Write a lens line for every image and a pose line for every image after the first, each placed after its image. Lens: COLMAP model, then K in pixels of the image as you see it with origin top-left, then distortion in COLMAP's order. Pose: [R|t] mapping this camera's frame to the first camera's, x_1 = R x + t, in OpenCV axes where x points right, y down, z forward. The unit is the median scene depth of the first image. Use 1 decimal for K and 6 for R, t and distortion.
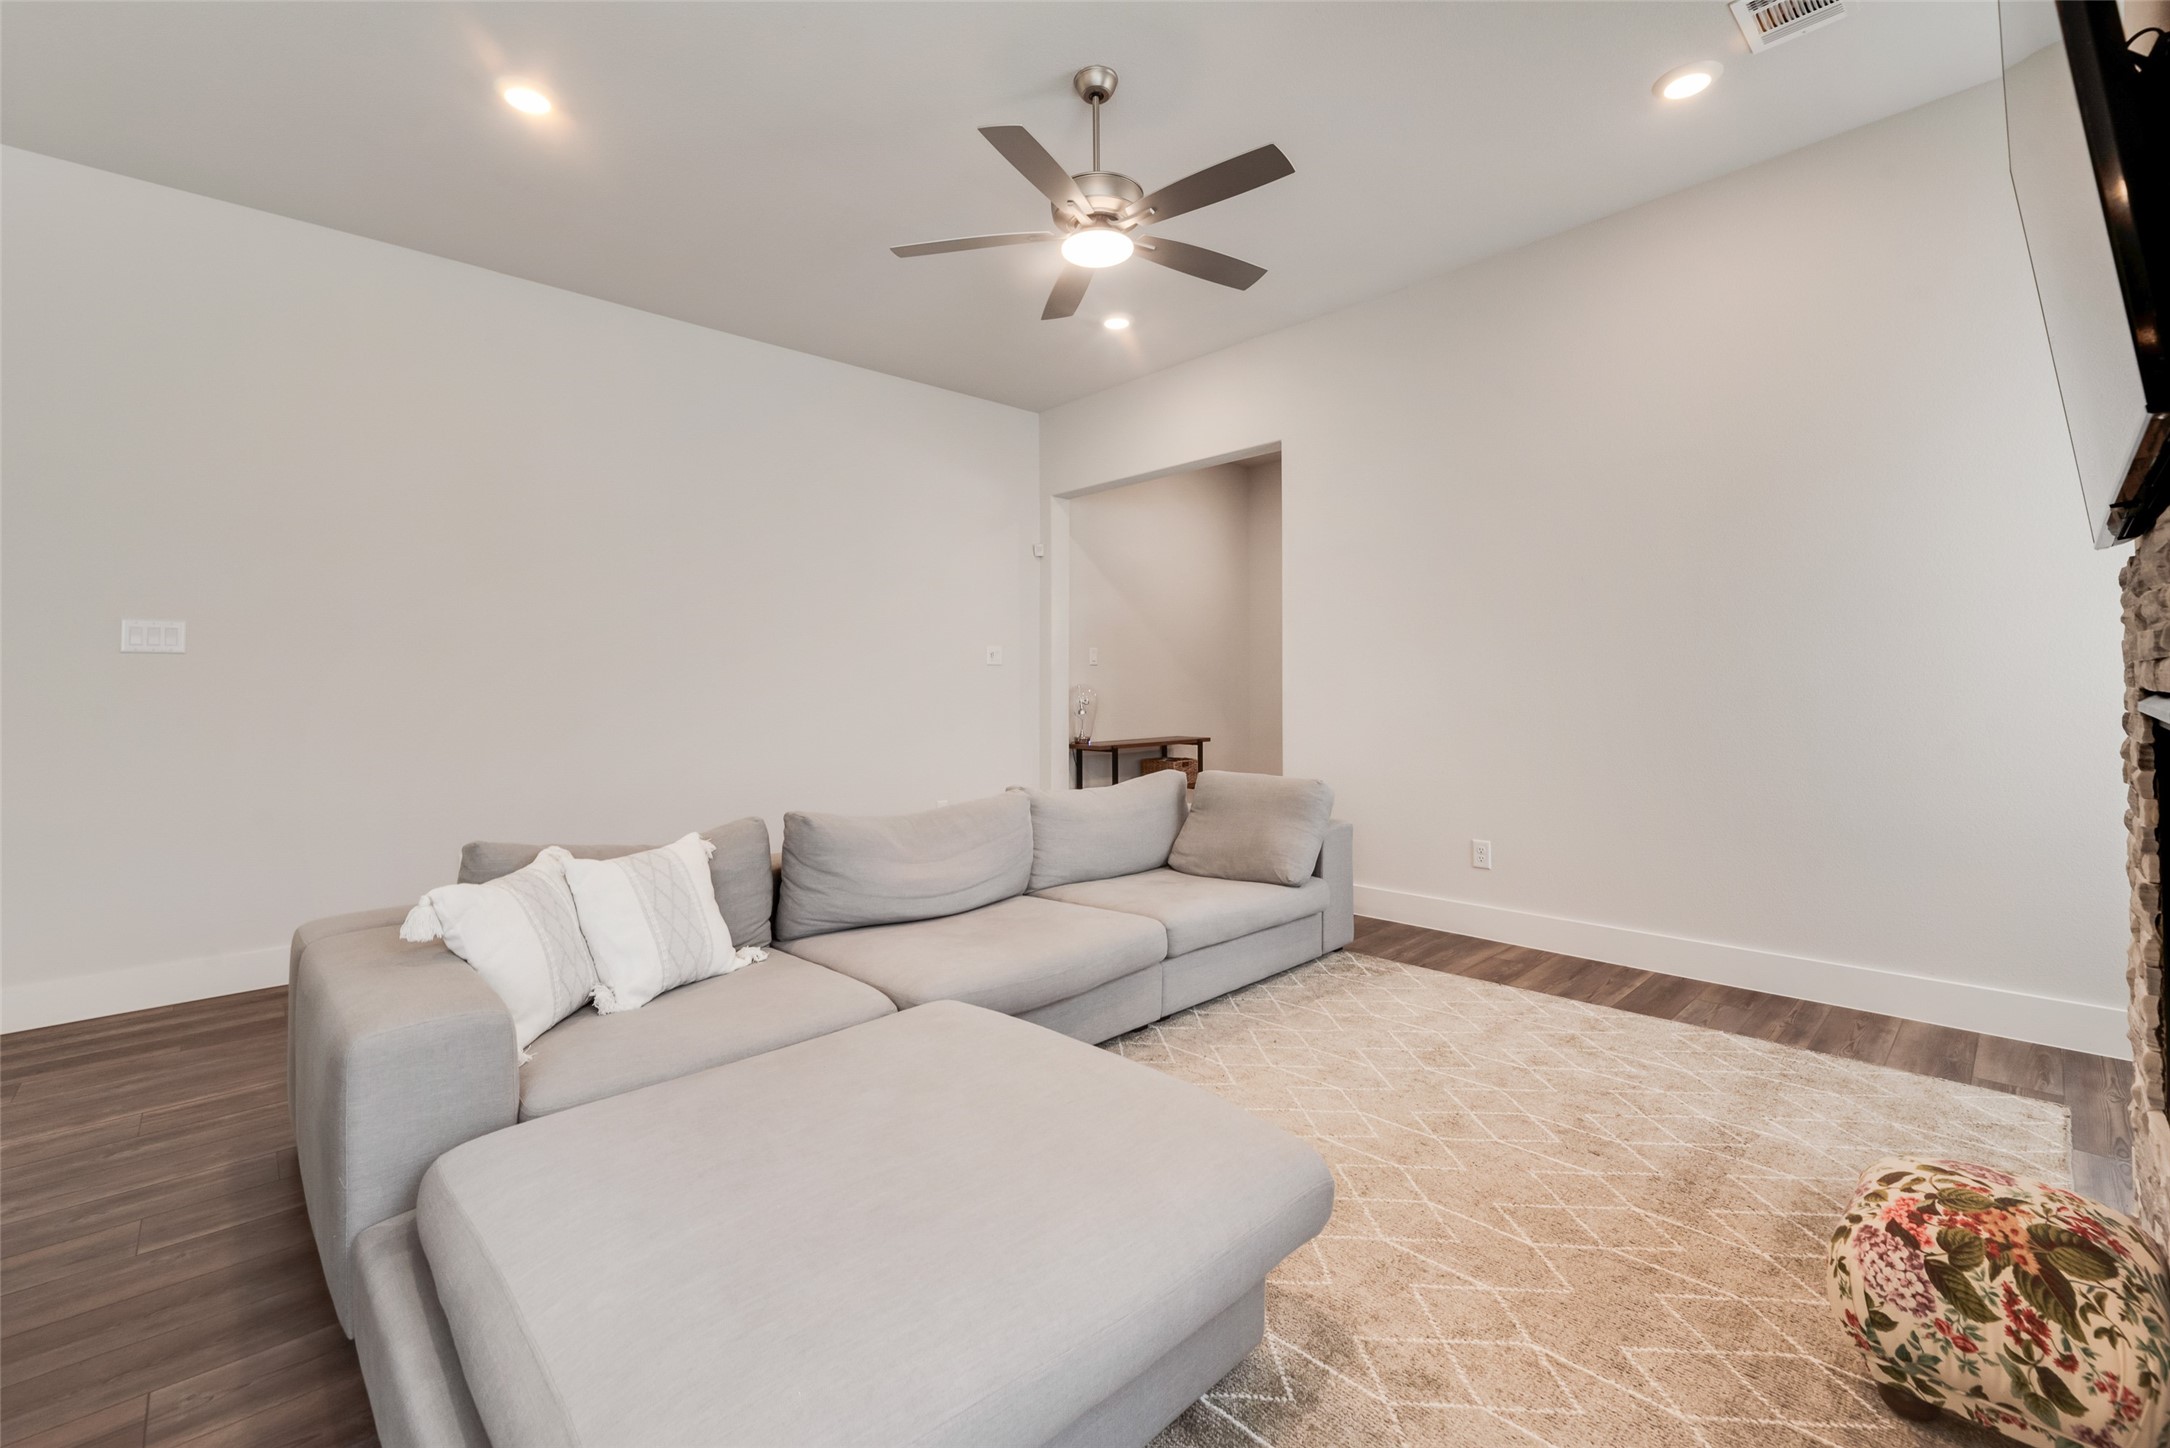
lens RADIAL K [[893.9, 0, 1082.3], [0, 893.9, 692.3], [0, 0, 1]] dist [0.000347, -0.000016]
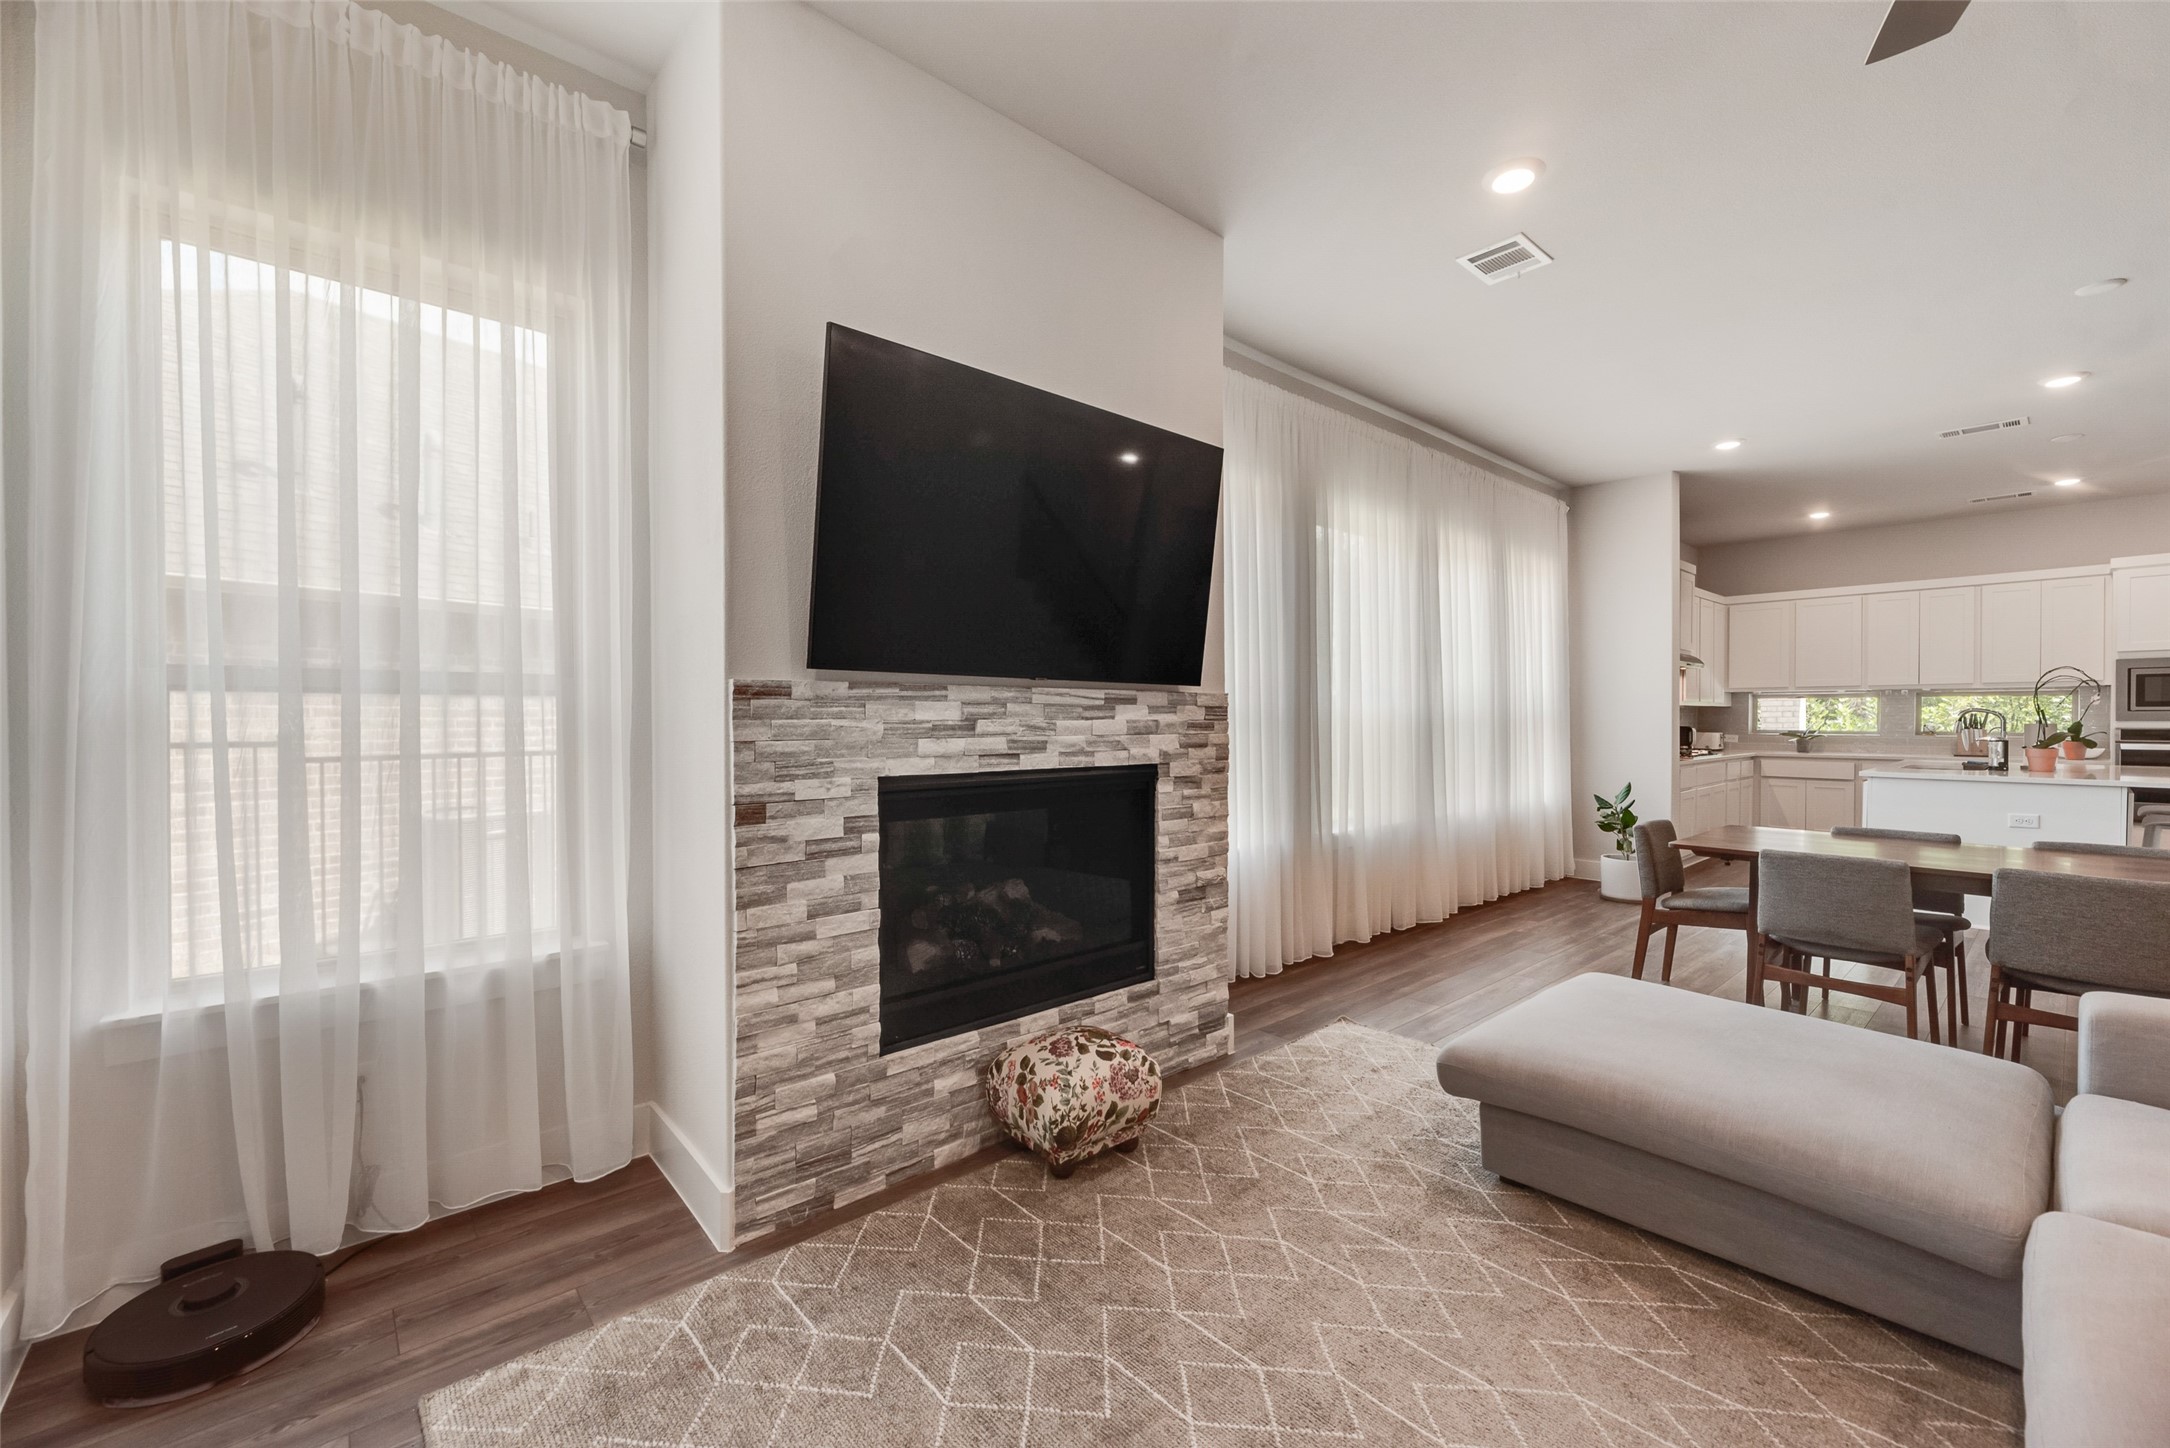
lens RADIAL K [[891.0, 0, 1085.0], [0, 891.0, 724.0], [0, 0, 1]] dist [-0.000227, 0.000155]
pose [[-0.999504, 0.007315, 0.030618, 0.476420], [0.007523, 0.999949, 0.006704, -0.054979], [-0.030567, 0.006931, -0.999509, 1.444322]]
